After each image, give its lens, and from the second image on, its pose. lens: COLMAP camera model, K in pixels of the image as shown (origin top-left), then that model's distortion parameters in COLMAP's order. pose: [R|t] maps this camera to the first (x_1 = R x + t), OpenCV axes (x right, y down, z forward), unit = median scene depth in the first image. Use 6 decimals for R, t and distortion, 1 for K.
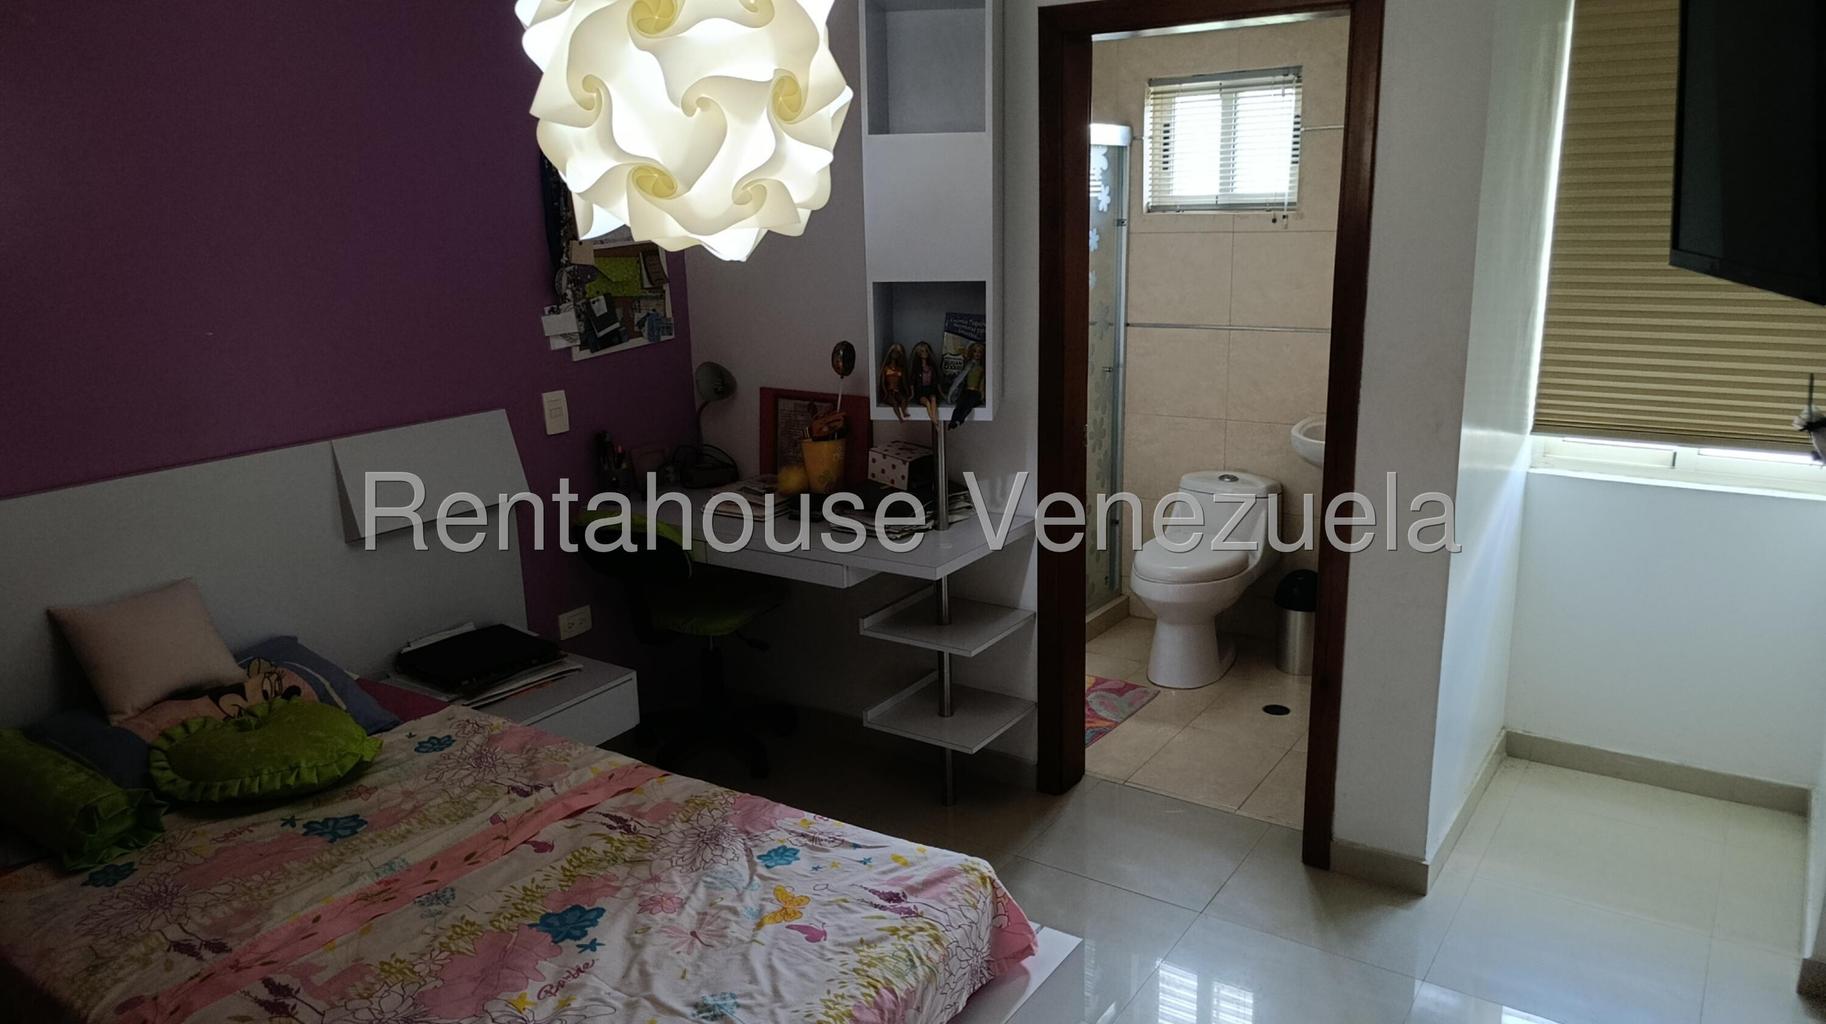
lens RADIAL K [[1246.9, 0, 907.4], [0, 1246.9, 504.1], [0, 0, 1]] dist [0.012315, -0.022007]
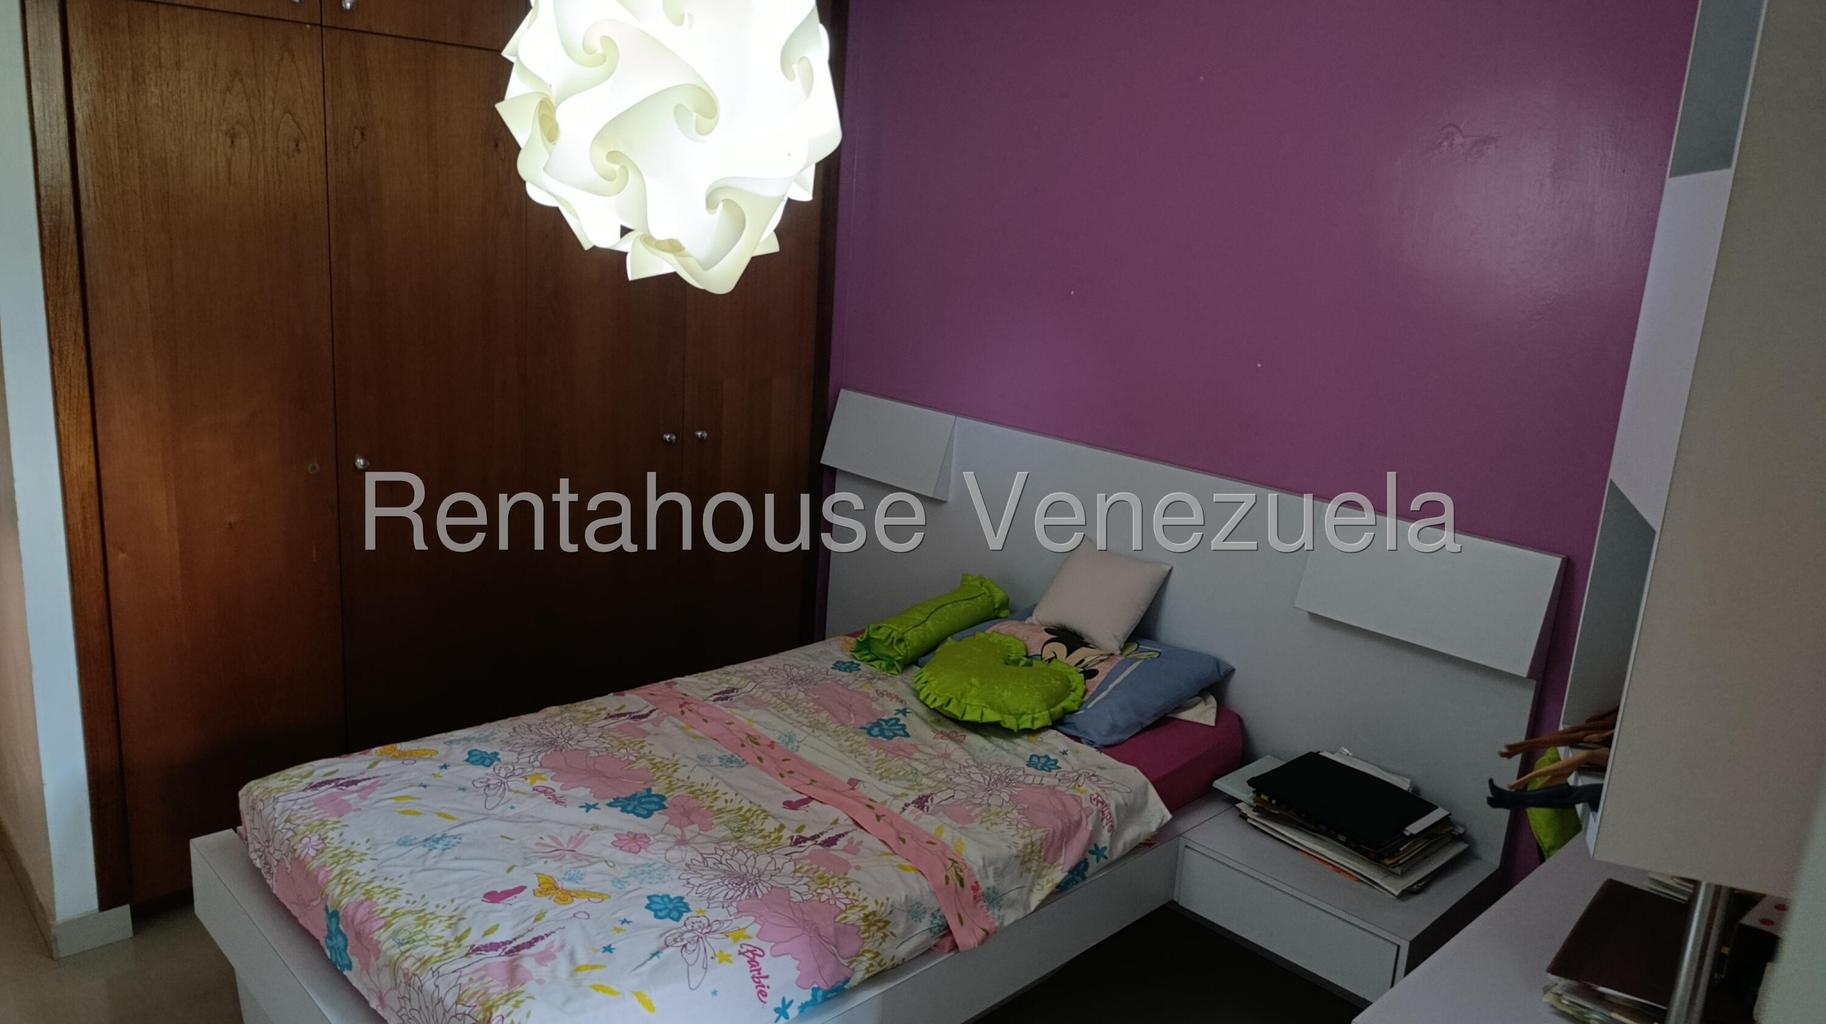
lens RADIAL K [[1246.9, 0, 908.0], [0, 1246.9, 516.3], [0, 0, 1]] dist [0.012315, -0.022007]
pose [[-0.186164, 0.256588, -0.948423, 0.699815], [-0.304995, 0.902519, 0.304036, -0.333612], [0.933981, 0.345865, -0.089759, 1.175976]]
